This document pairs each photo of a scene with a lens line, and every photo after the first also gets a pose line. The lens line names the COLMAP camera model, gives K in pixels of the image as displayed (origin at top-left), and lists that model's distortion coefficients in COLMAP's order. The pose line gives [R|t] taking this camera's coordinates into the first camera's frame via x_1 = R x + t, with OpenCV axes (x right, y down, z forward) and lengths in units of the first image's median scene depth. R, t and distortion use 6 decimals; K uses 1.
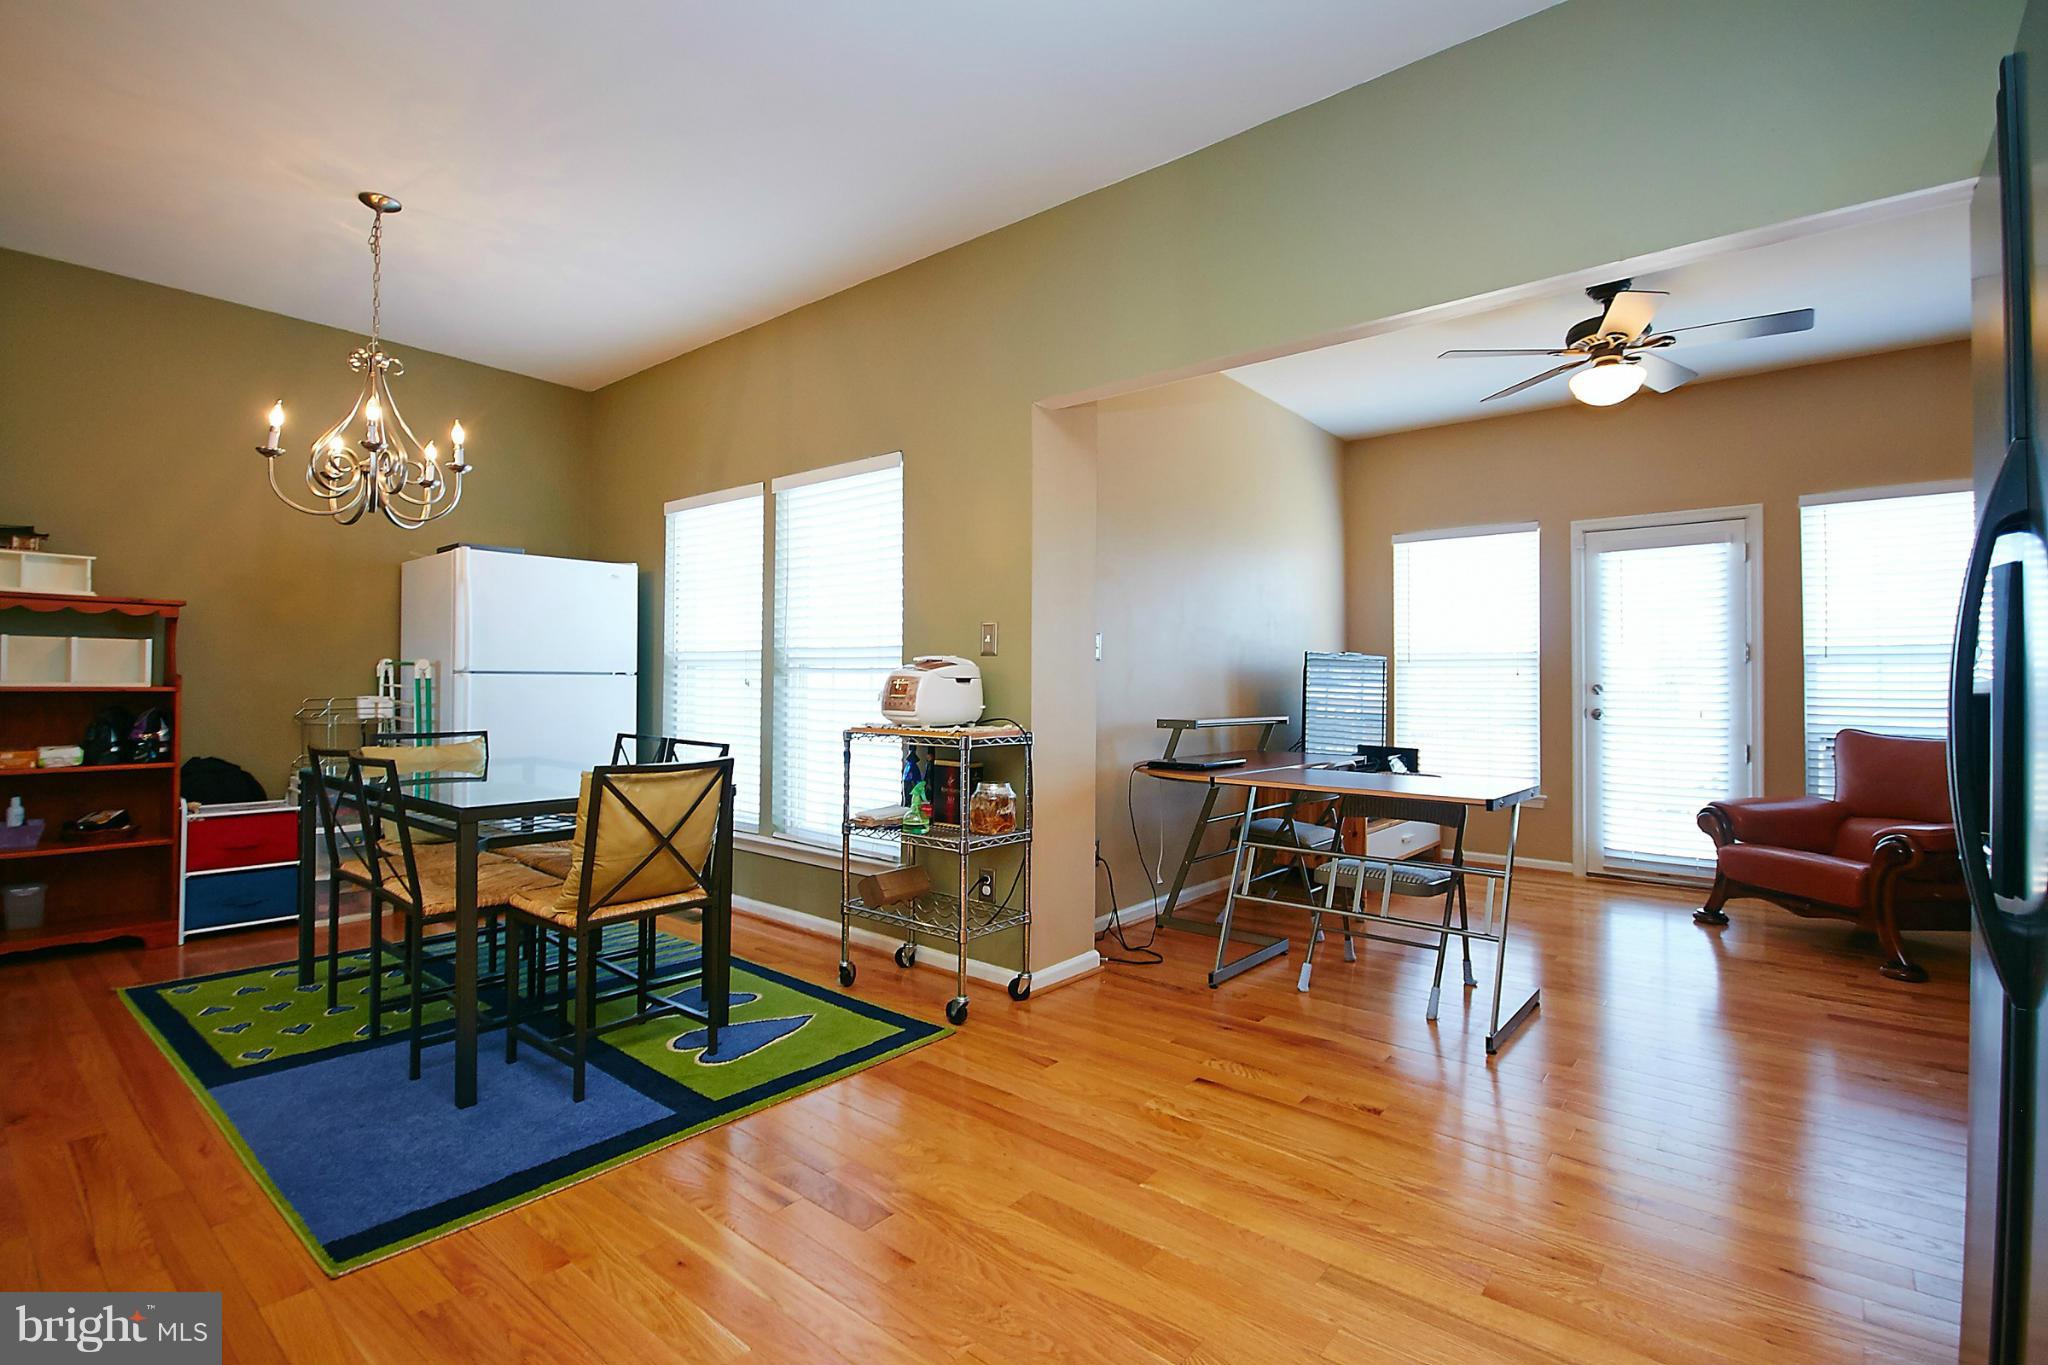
lens RADIAL K [[939.7, 0, 1050.7], [0, 939.7, 692.5], [0, 0, 1]] dist [0.000423, 0.000124]
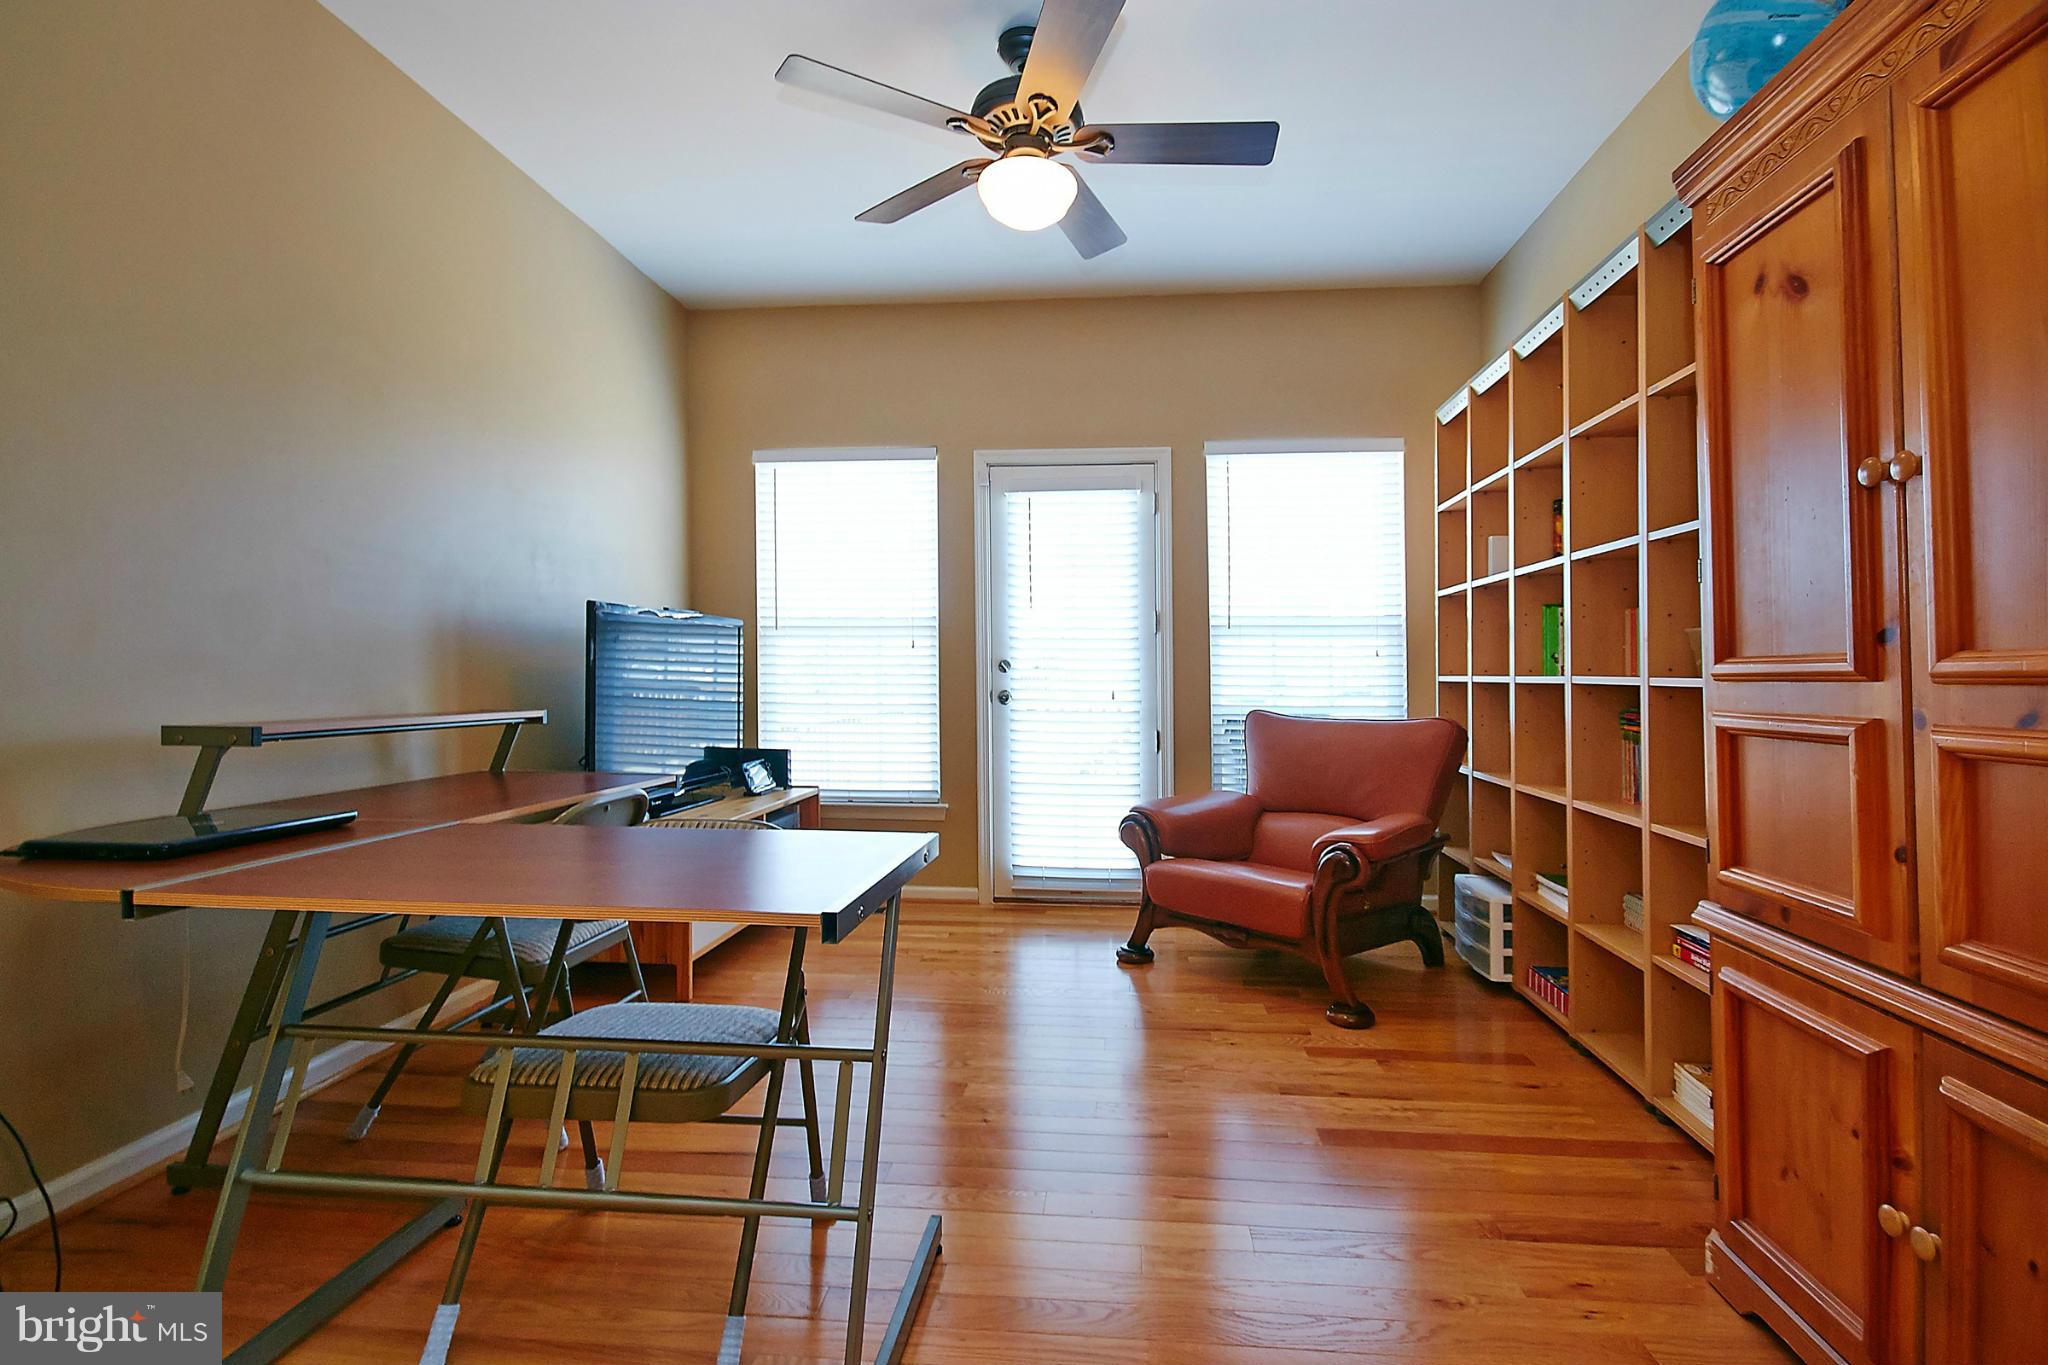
lens RADIAL K [[948.0, 0, 1037.7], [0, 948.0, 671.5], [0, 0, 1]] dist [0.000908, 0.000246]
pose [[0.834985, -0.001945, 0.550270, 0.182596], [0.007312, 0.999945, -0.007561, 0.008226], [-0.550224, 0.010337, 0.834953, 0.349973]]
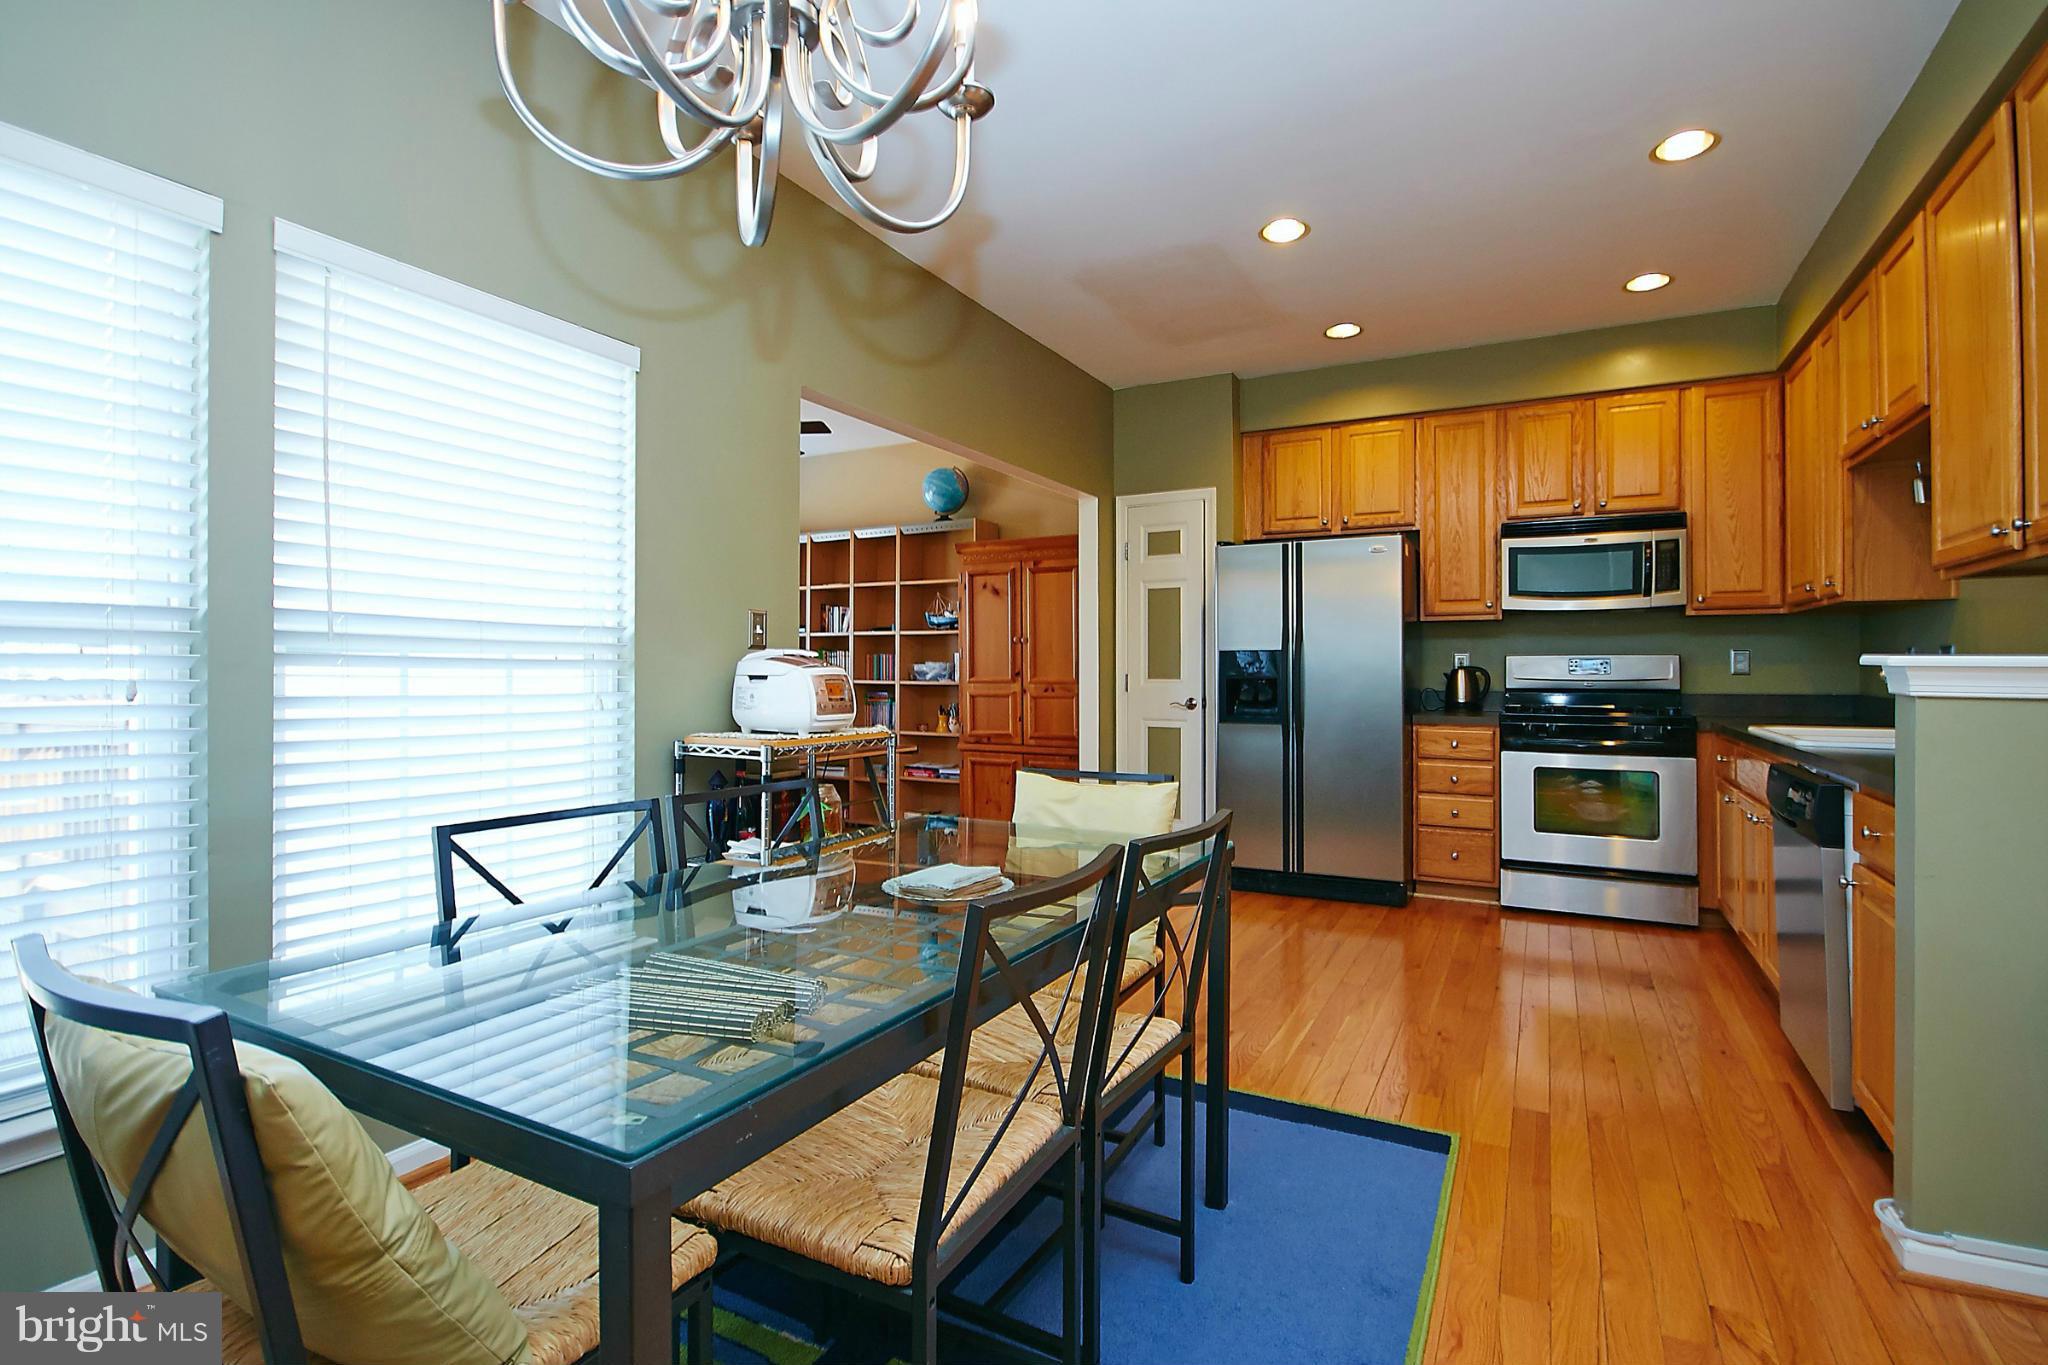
lens RADIAL K [[975.0, 0, 1025.2], [0, 975.0, 658.4], [0, 0, 1]] dist [-0.001410, 0.000191]
pose [[-0.194691, 0.002637, 0.980861, -0.712537], [0.006362, 0.999979, -0.001425, -0.019404], [-0.980844, 0.005963, -0.194704, 0.668975]]
